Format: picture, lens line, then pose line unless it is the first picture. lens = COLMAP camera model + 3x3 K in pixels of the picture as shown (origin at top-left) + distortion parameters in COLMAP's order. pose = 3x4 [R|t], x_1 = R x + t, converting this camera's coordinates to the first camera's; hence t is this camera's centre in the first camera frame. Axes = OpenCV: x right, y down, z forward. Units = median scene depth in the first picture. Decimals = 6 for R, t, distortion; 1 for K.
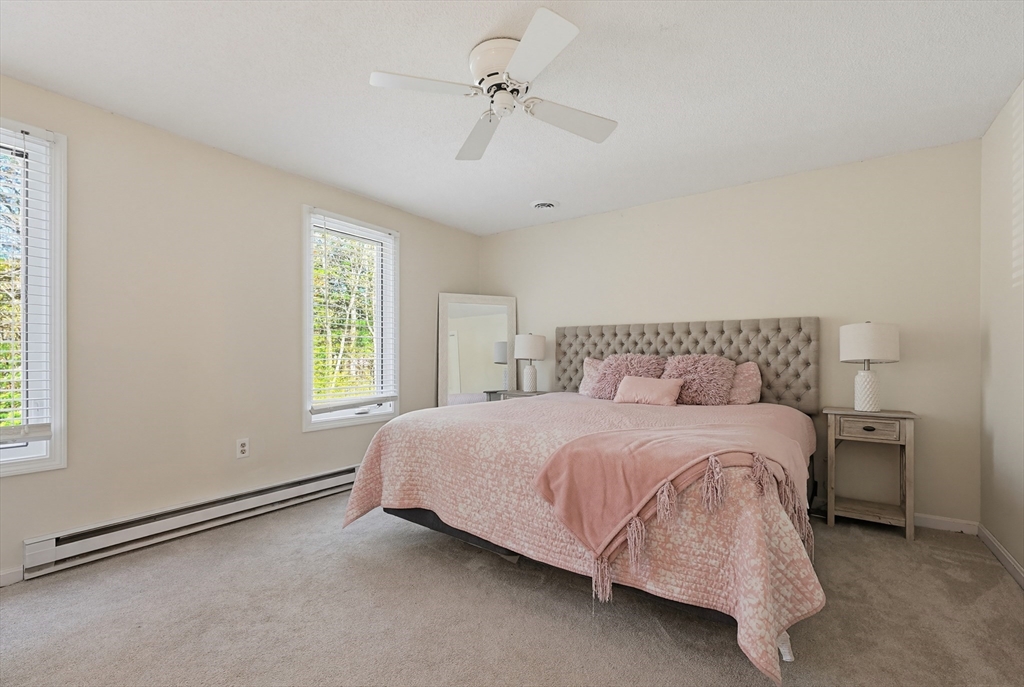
lens RADIAL K [[432.6, 0, 508.9], [0, 432.6, 358.3], [0, 0, 1]] dist [0.000047, -0.000093]
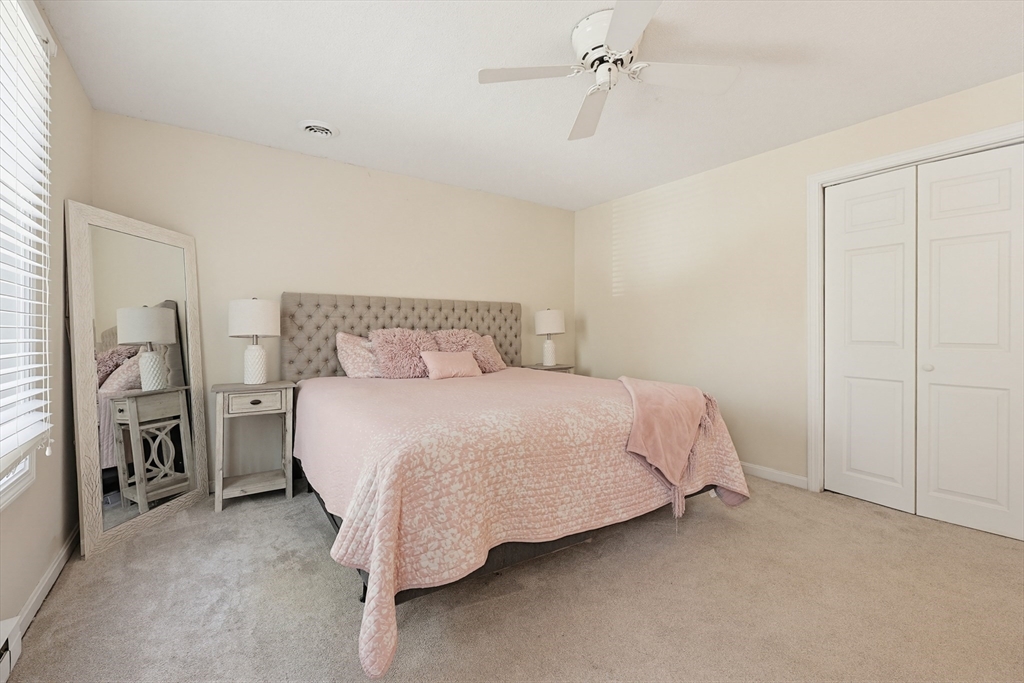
lens RADIAL K [[445.9, 0, 507.0], [0, 445.9, 338.9], [0, 0, 1]] dist [-0.001115, 0.000037]
pose [[0.332248, -0.017245, 0.943034, -0.647490], [0.006838, 0.999851, 0.015875, -0.002068], [-0.943167, 0.001174, 0.332316, 0.549926]]
